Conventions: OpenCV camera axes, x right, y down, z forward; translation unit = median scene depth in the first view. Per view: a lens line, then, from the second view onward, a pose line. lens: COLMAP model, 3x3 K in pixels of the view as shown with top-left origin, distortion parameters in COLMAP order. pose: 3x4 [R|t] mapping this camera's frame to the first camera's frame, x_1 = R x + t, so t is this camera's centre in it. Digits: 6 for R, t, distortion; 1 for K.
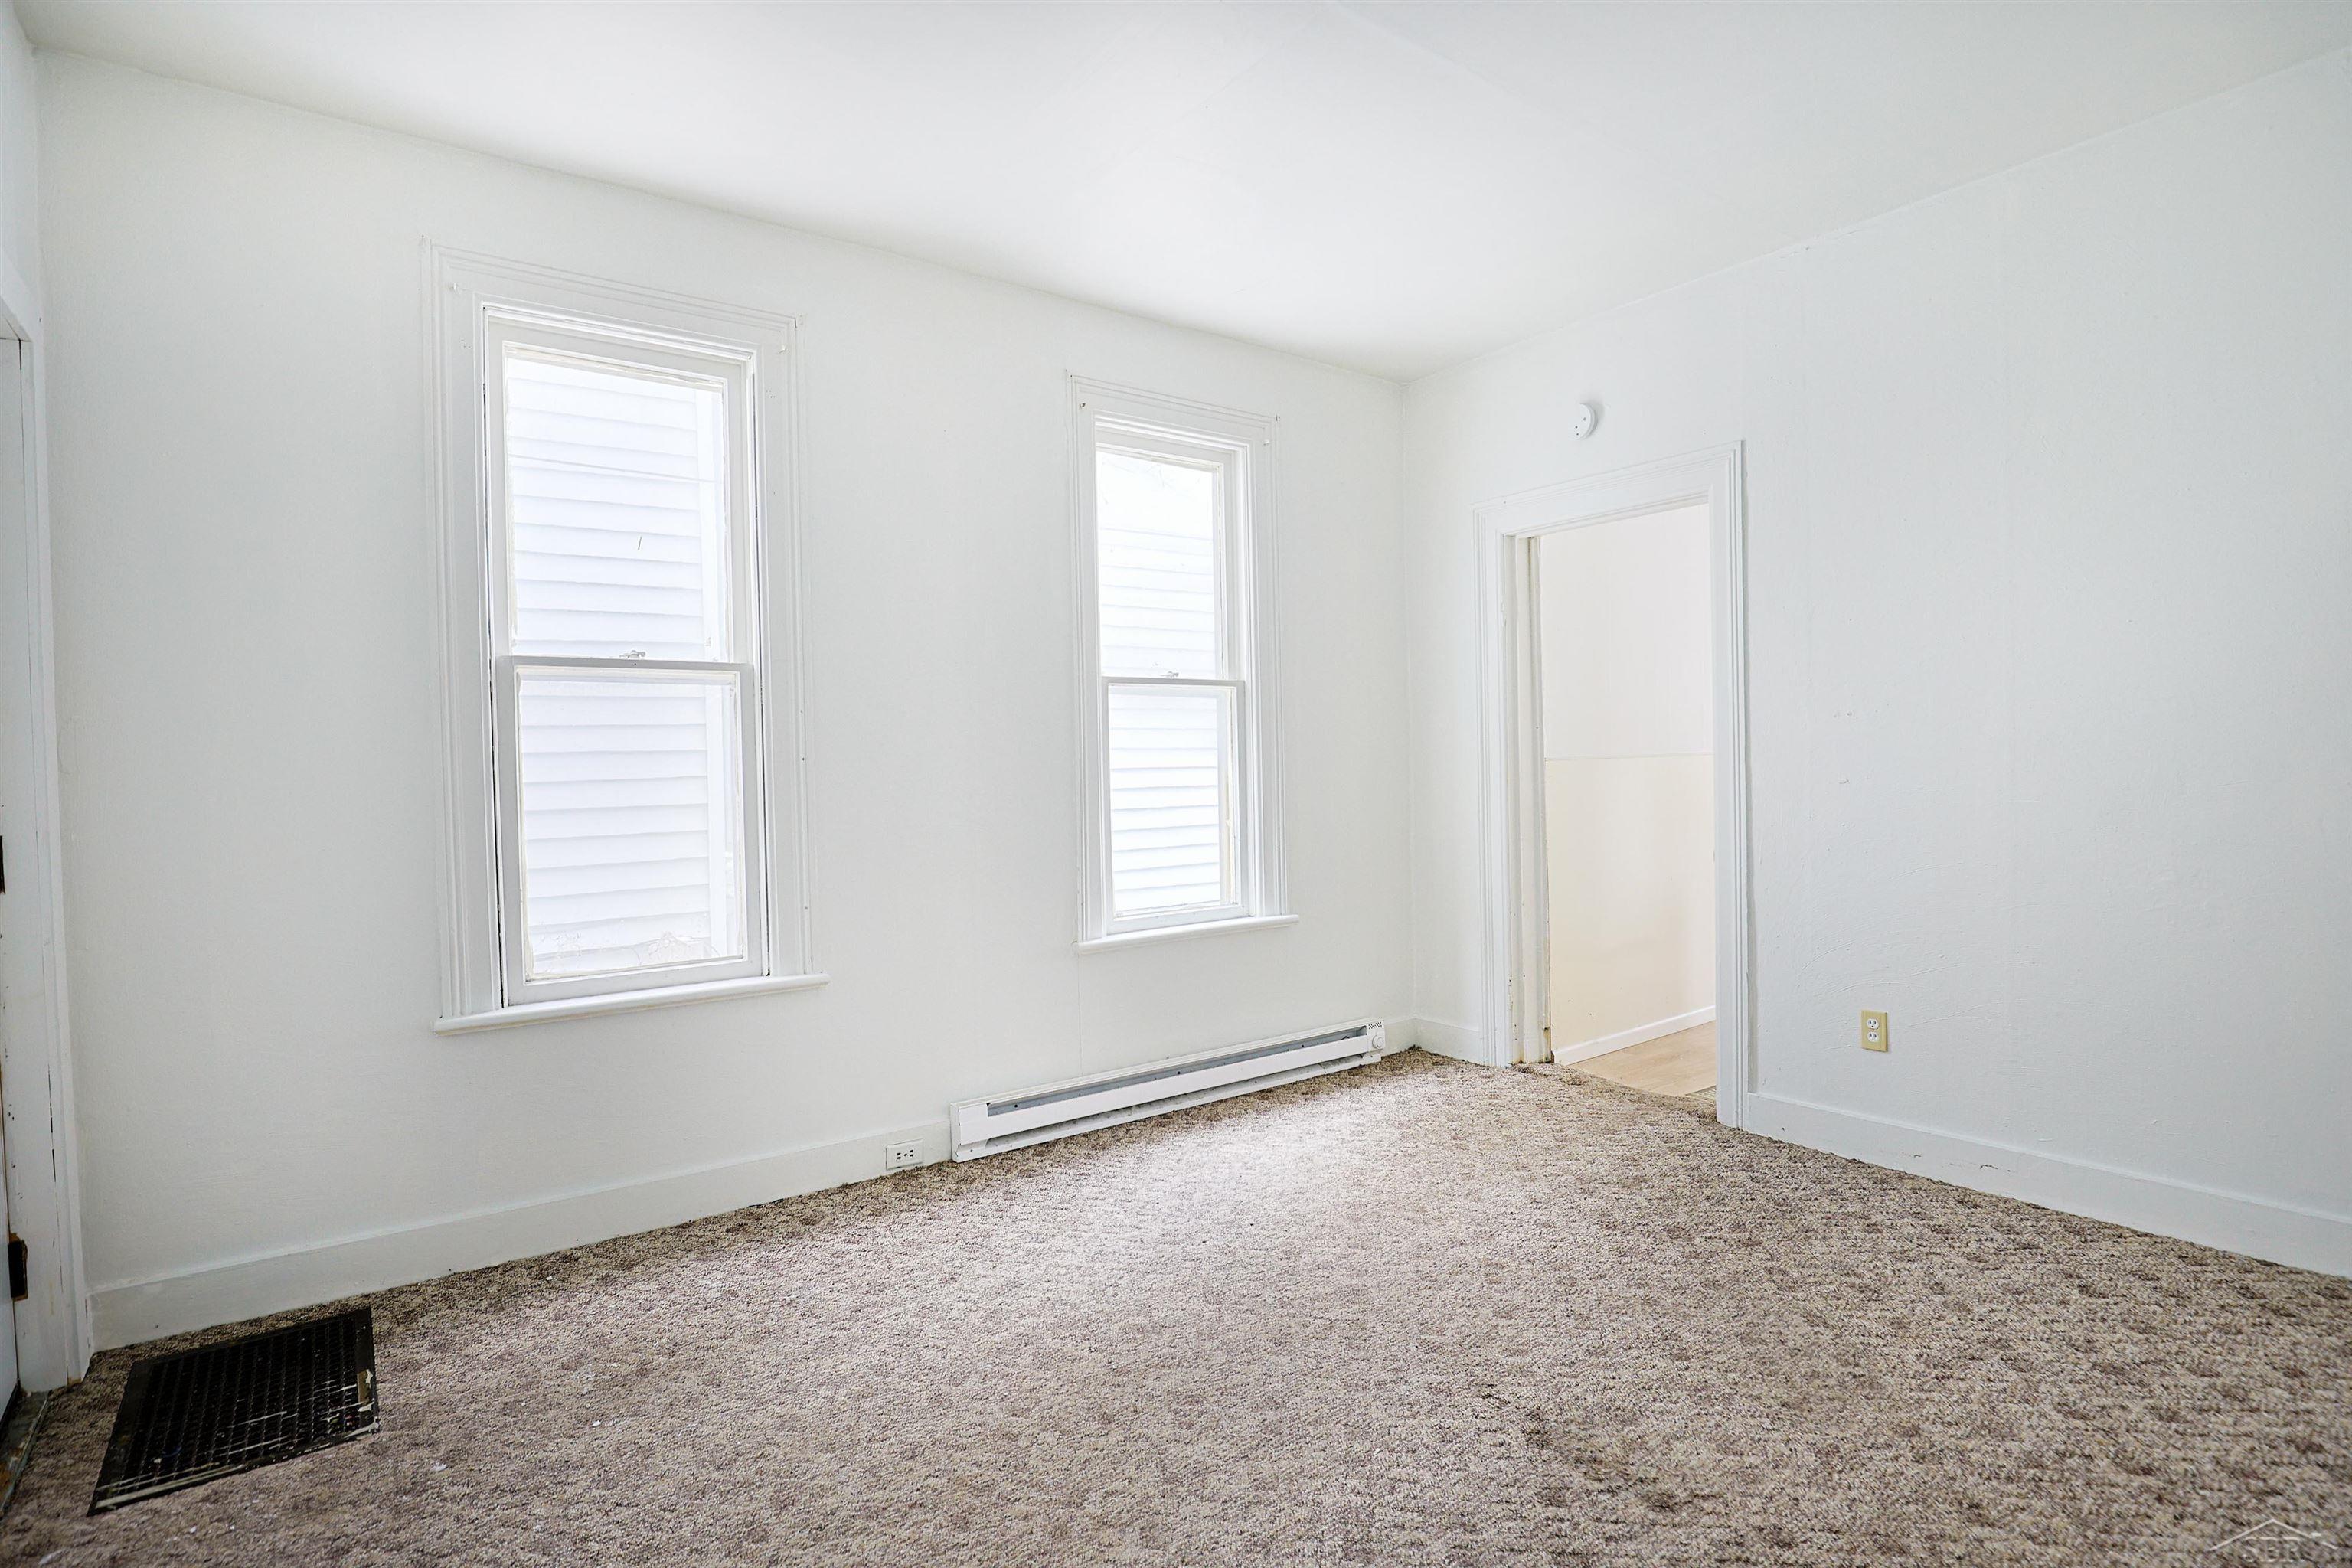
lens RADIAL K [[1153.2, 0, 1179.5], [0, 1153.2, 784.5], [0, 0, 1]] dist [-0.021821, 0.002876]
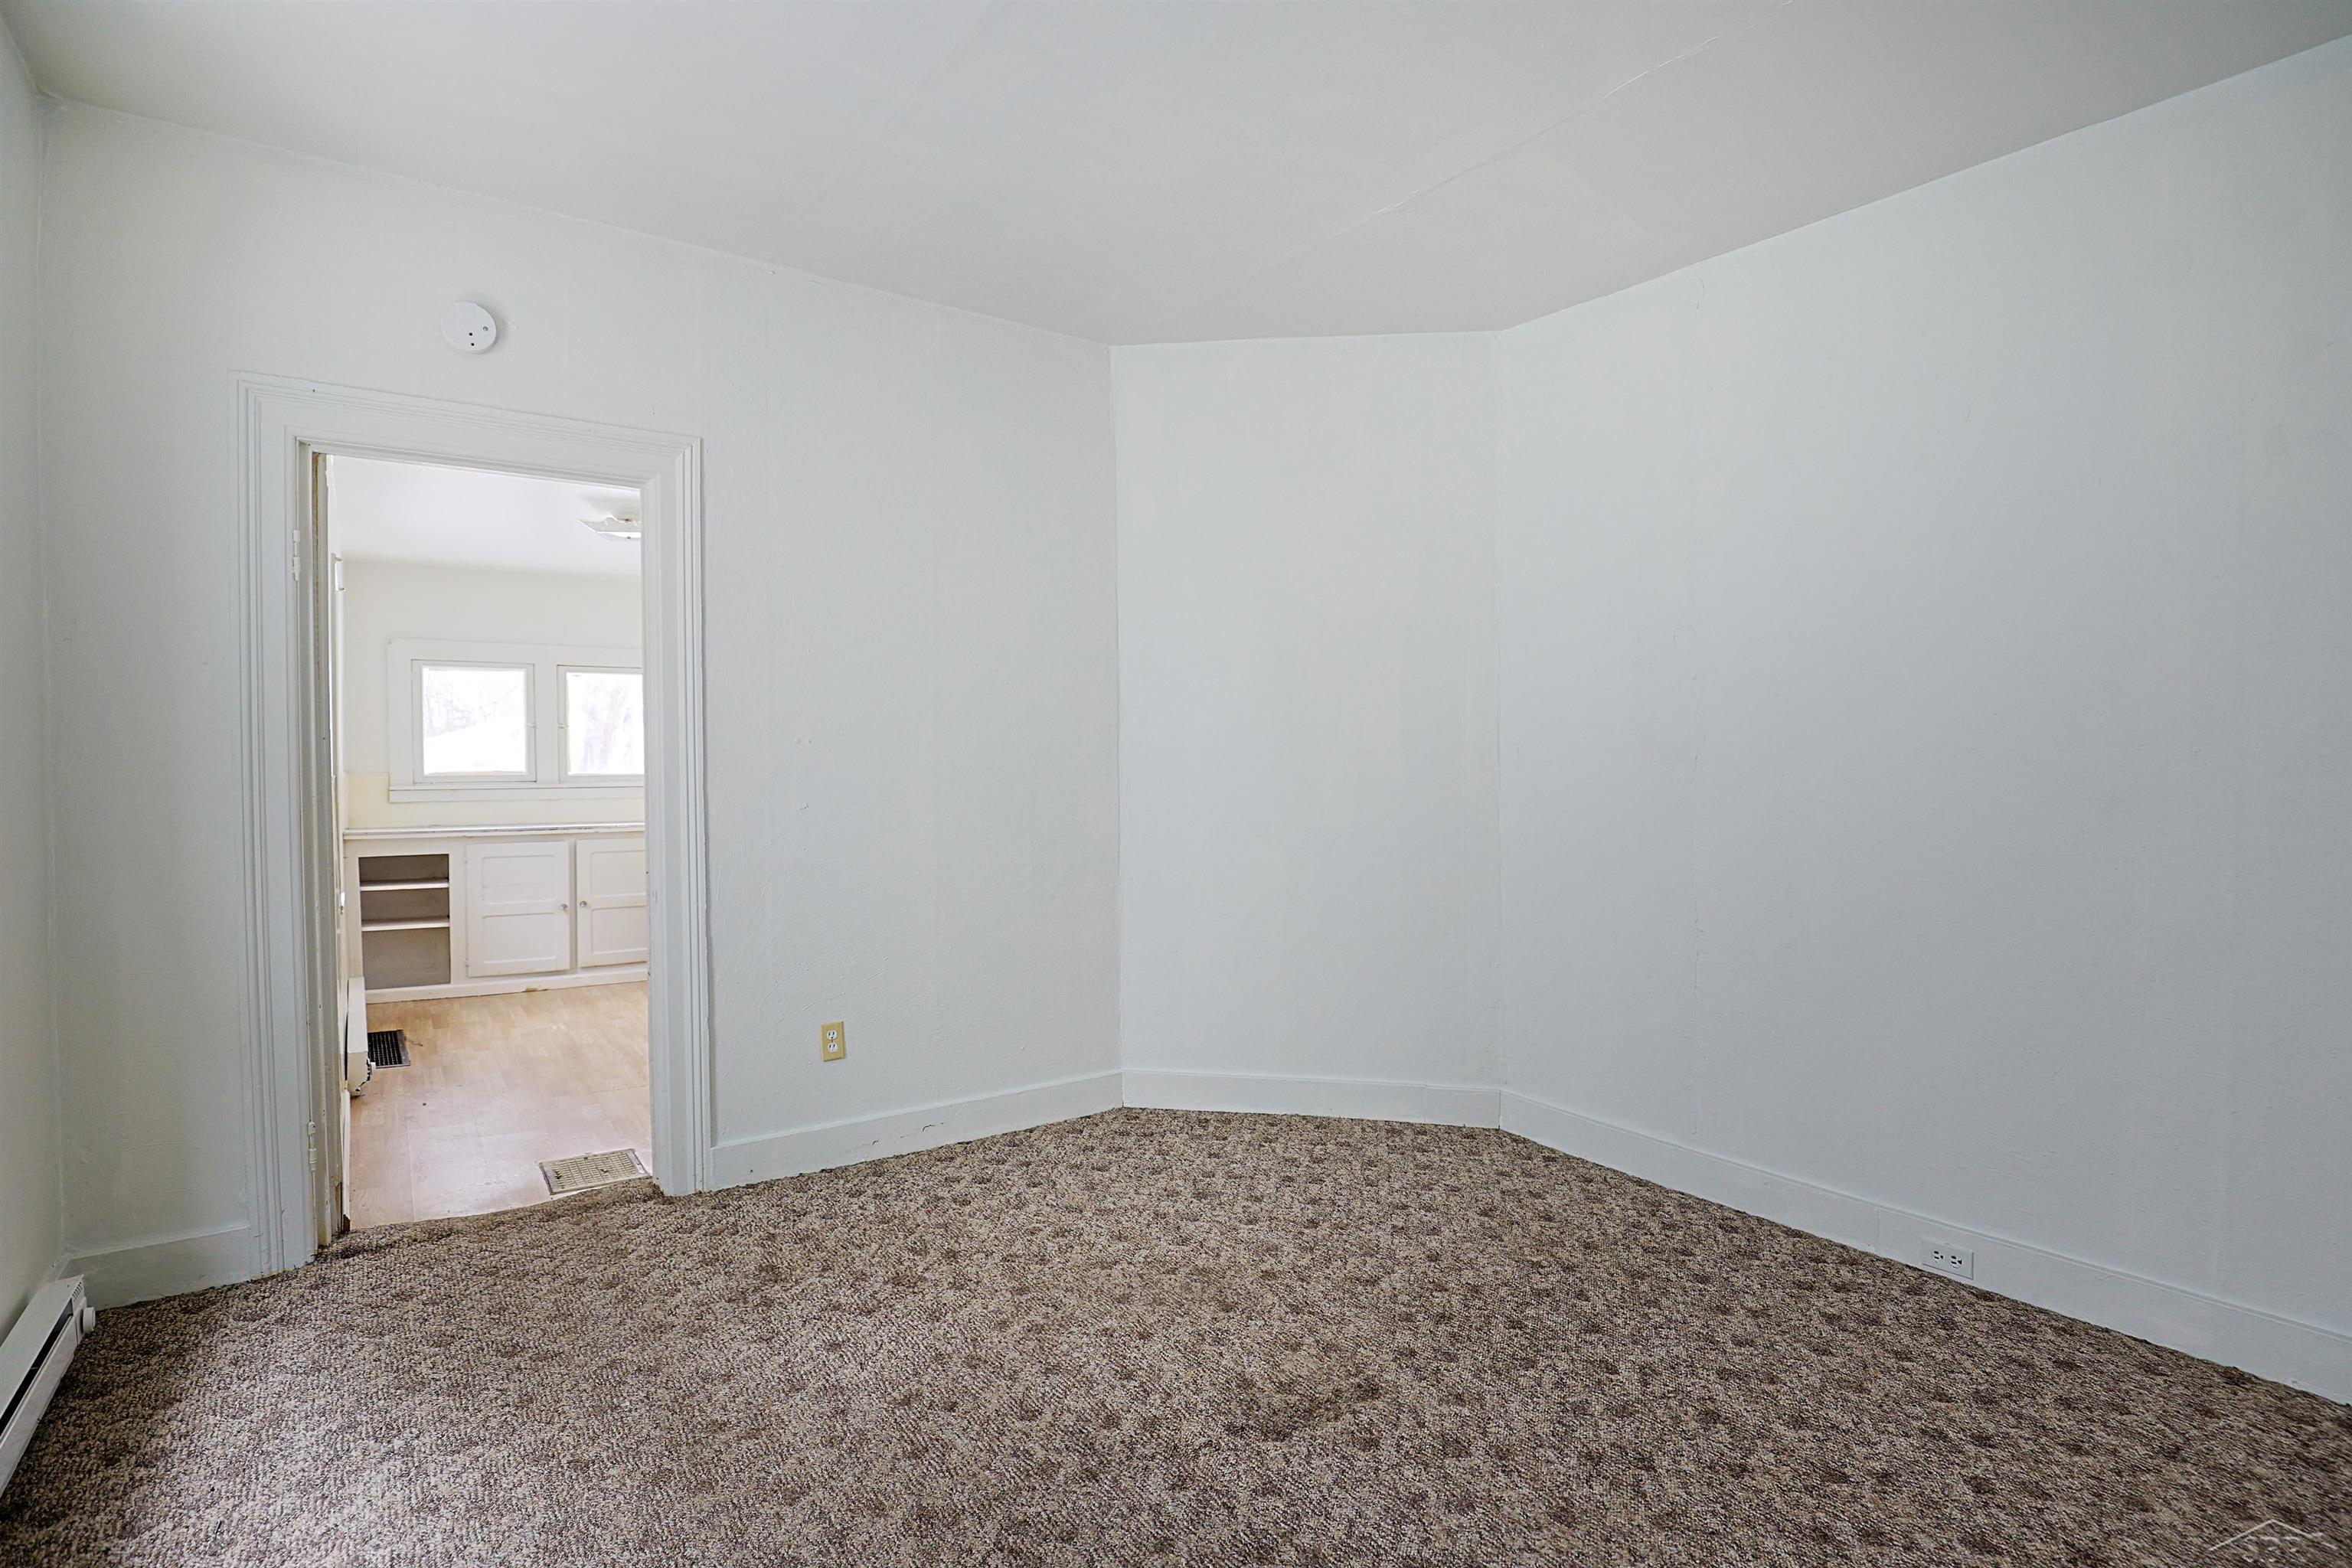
lens RADIAL K [[1153.2, 0, 1181.0], [0, 1153.2, 780.8], [0, 0, 1]] dist [-0.021821, 0.002876]
pose [[0.015732, 0.005727, 0.999860, -0.473540], [0.021796, 0.999744, -0.006069, -0.013398], [-0.999639, 0.021888, 0.015603, 0.678875]]
